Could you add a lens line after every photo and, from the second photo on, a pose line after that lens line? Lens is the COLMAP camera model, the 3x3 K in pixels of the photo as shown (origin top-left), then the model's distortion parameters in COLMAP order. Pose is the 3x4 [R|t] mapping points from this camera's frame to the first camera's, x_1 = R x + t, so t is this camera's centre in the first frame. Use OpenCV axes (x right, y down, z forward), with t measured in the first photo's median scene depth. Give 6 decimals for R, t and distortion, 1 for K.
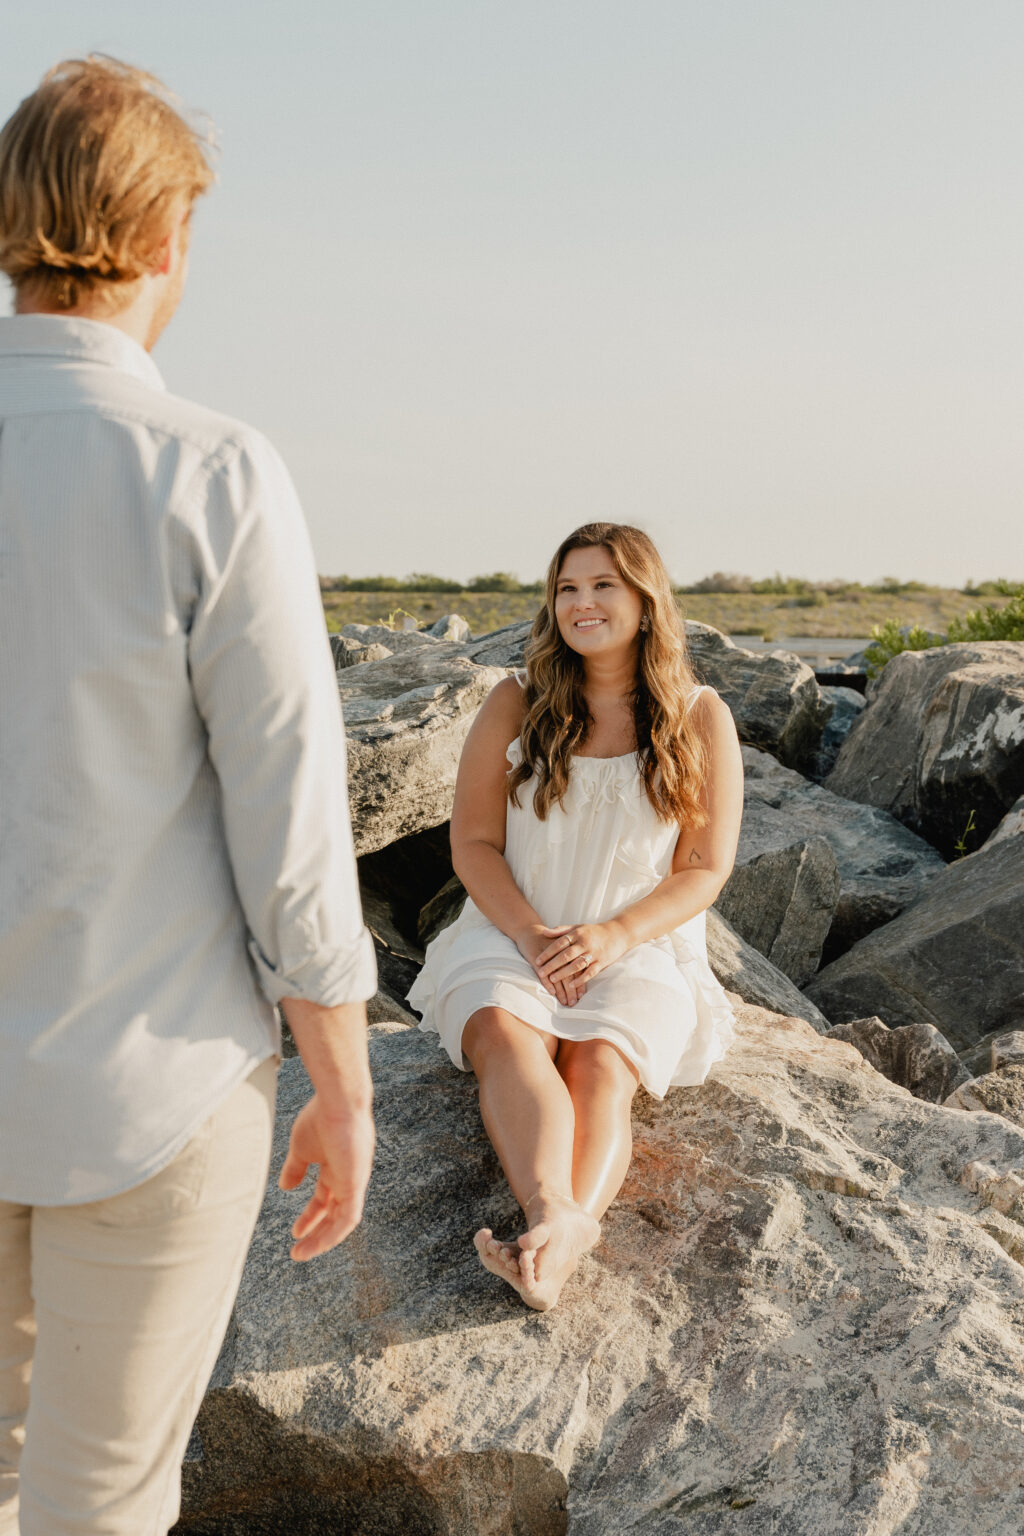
lens RADIAL K [[2143.7, 0, 510.8], [0, 2143.7, 773.2], [0, 0, 1]] dist [0.008336, 0.000000]
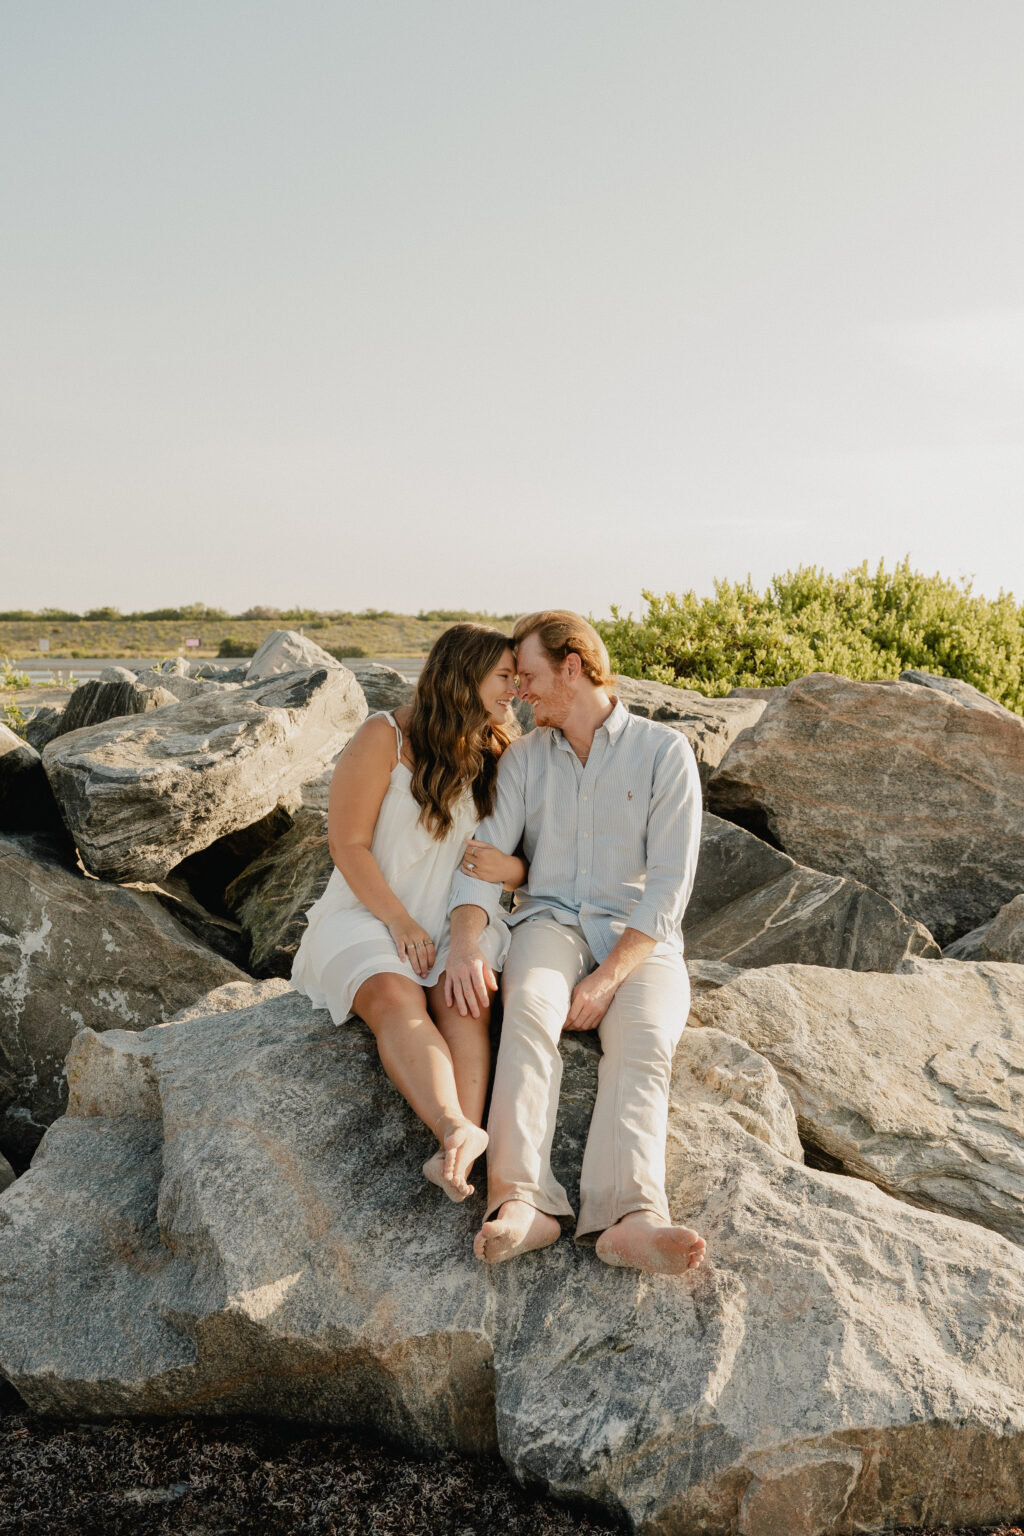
lens RADIAL K [[1423.8, 0, 513.8], [0, 1423.8, 759.1], [0, 0, 1]] dist [-0.041982, 0.000000]
pose [[0.962708, -0.031951, 0.268651, -0.172001], [0.028155, 0.999442, 0.017970, -0.046906], [-0.269075, -0.009735, 0.963070, 0.144374]]
